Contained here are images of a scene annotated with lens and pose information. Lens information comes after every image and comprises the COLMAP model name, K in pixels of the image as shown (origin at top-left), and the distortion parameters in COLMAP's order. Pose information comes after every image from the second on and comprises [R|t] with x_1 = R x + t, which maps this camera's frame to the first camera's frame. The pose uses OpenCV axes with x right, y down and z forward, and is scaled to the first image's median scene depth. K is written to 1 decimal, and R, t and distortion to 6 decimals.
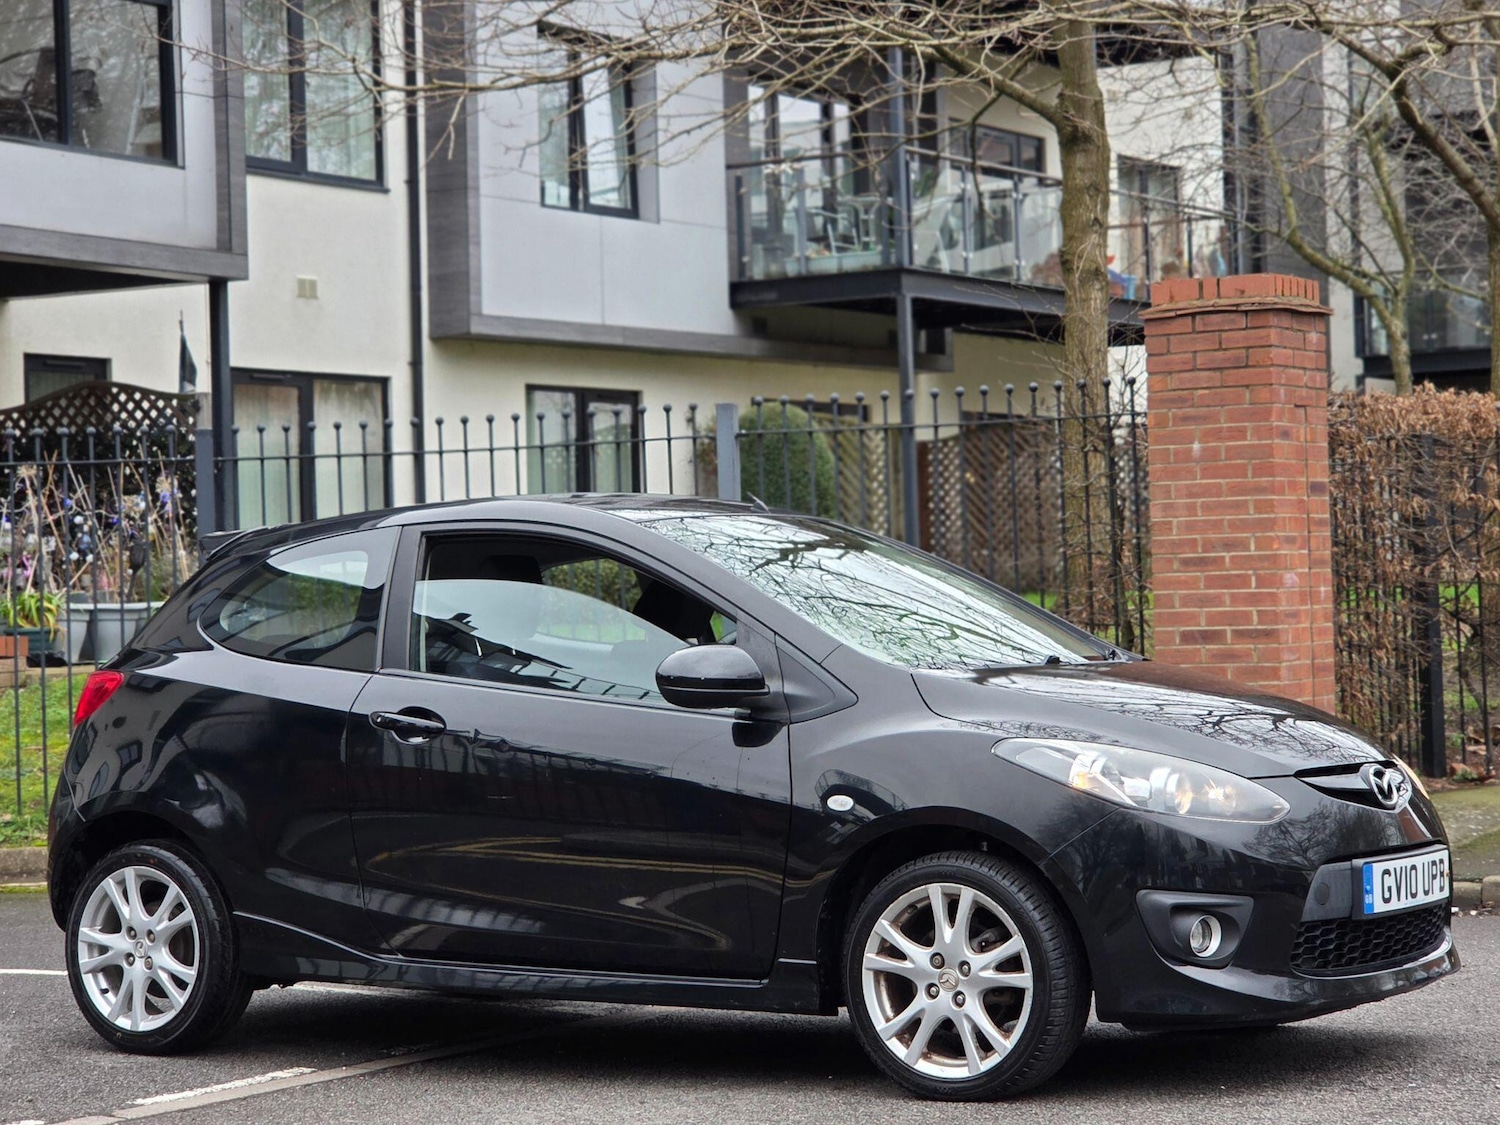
lens RADIAL K [[3181.8, 0, 741.7], [0, 3181.8, 524.6], [0, 0, 1]] dist [-0.249480, 3.765257]
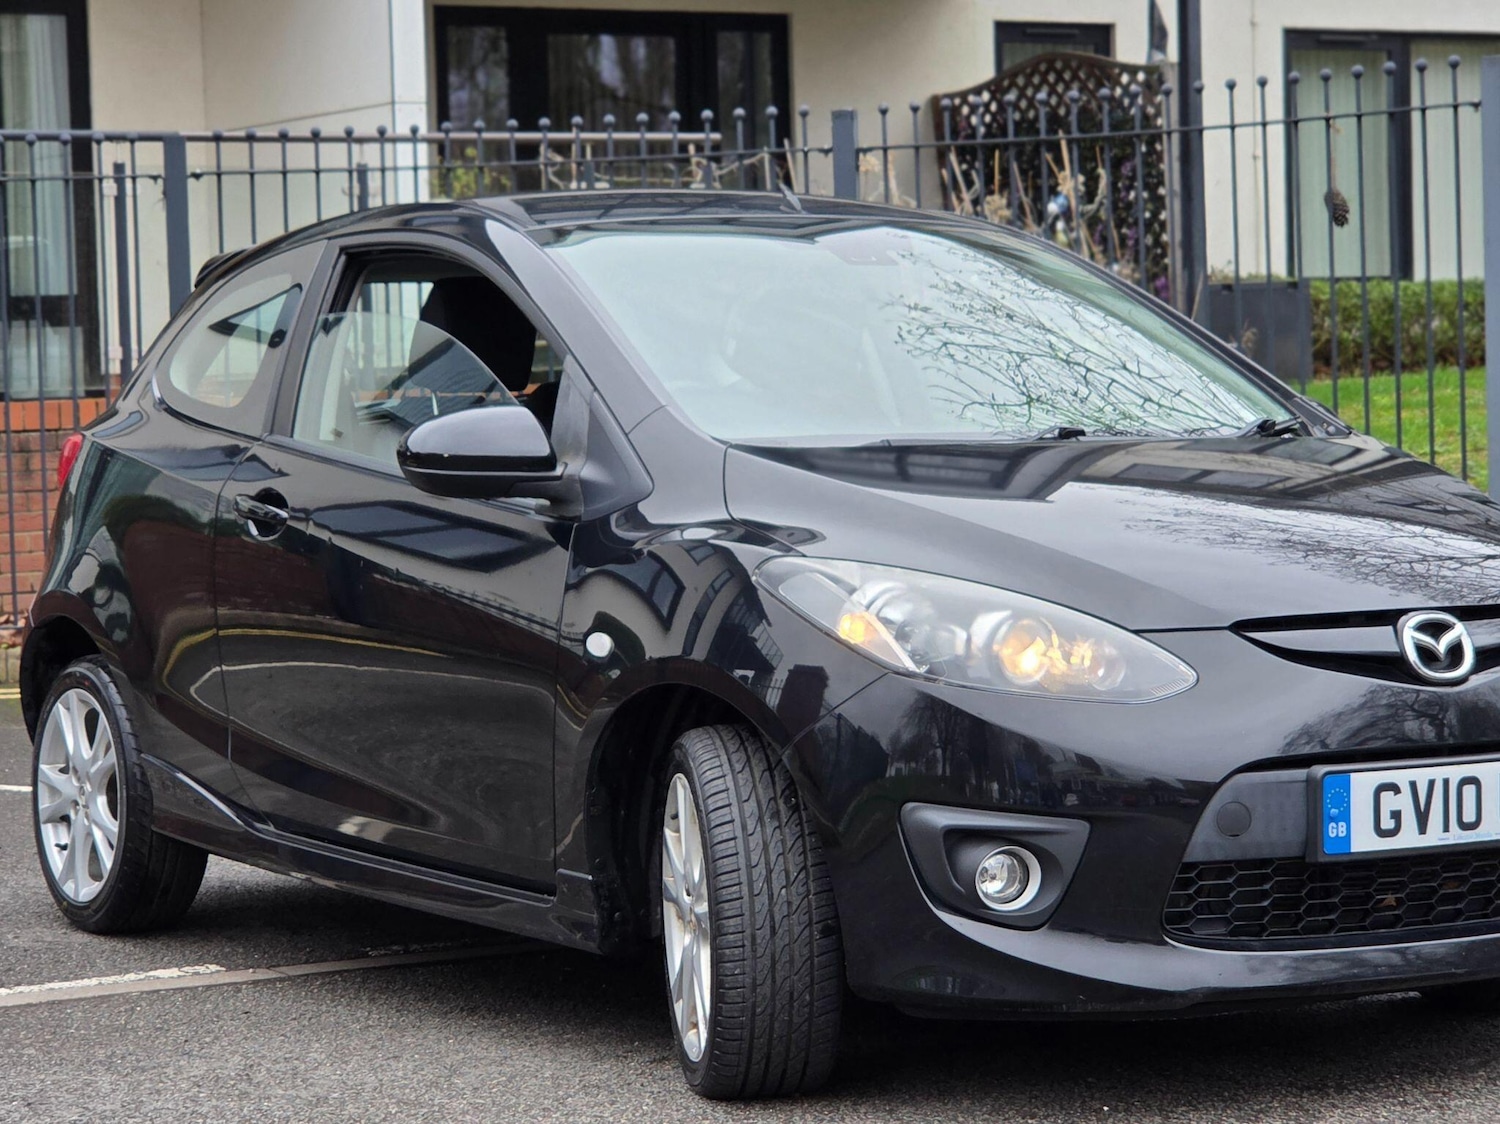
lens RADIAL K [[3870.0, 0, 750.0], [0, 3870.0, 562.0], [0, 0, 1]] dist [-0.655570, 9.587024]
pose [[0.904143, 0.026189, -0.426427, 0.142110], [0.010603, 0.996436, 0.083679, 0.000840], [0.427098, -0.080179, 0.900643, 0.098323]]
